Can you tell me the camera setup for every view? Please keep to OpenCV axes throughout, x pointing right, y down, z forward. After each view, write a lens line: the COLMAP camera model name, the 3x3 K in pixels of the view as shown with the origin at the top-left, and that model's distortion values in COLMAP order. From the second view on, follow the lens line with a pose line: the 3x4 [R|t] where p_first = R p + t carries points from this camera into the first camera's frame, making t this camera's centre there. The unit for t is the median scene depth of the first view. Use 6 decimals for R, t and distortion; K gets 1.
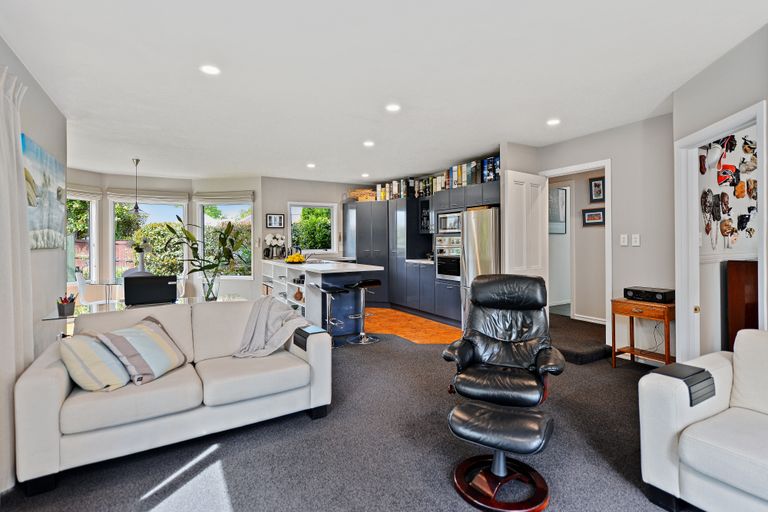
lens RADIAL K [[378.9, 0, 397.3], [0, 378.9, 243.3], [0, 0, 1]] dist [0.002308, 0.000523]
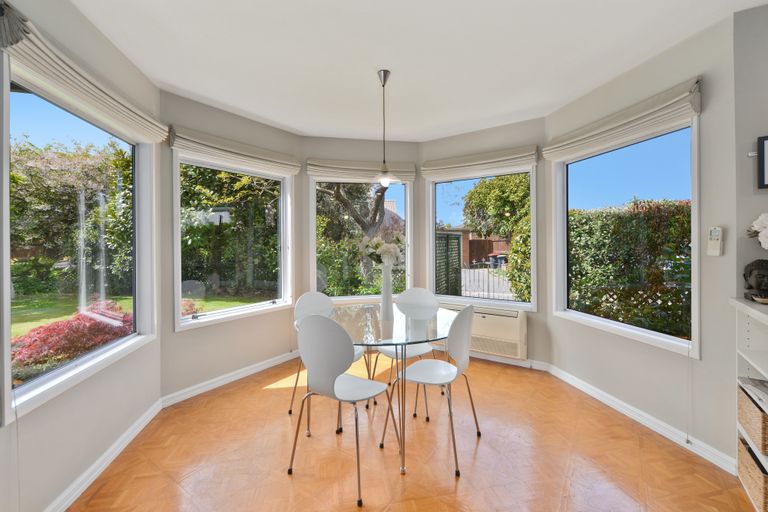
lens RADIAL K [[323.3, 0, 384.8], [0, 323.3, 246.2], [0, 0, 1]] dist [-0.011863, 0.000097]
pose [[0.401751, 0.007671, -0.915717, -0.239378], [0.004830, 0.999933, 0.010496, -0.001837], [0.915736, -0.008640, 0.401687, 0.648646]]
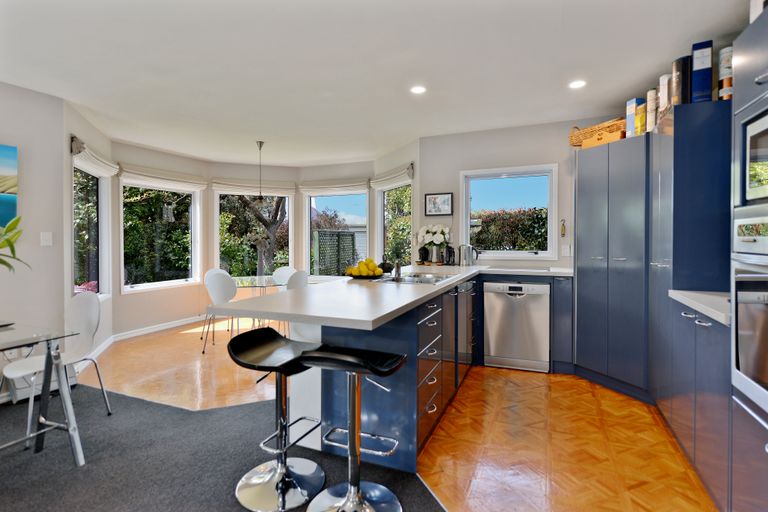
lens RADIAL K [[378.9, 0, 397.3], [0, 378.9, 243.3], [0, 0, 1]] dist [0.002308, 0.000523]
pose [[0.594087, 0.010463, -0.804333, 0.144910], [-0.000793, 0.999923, 0.012422, -0.002422], [0.804400, -0.006742, 0.594049, 0.575522]]
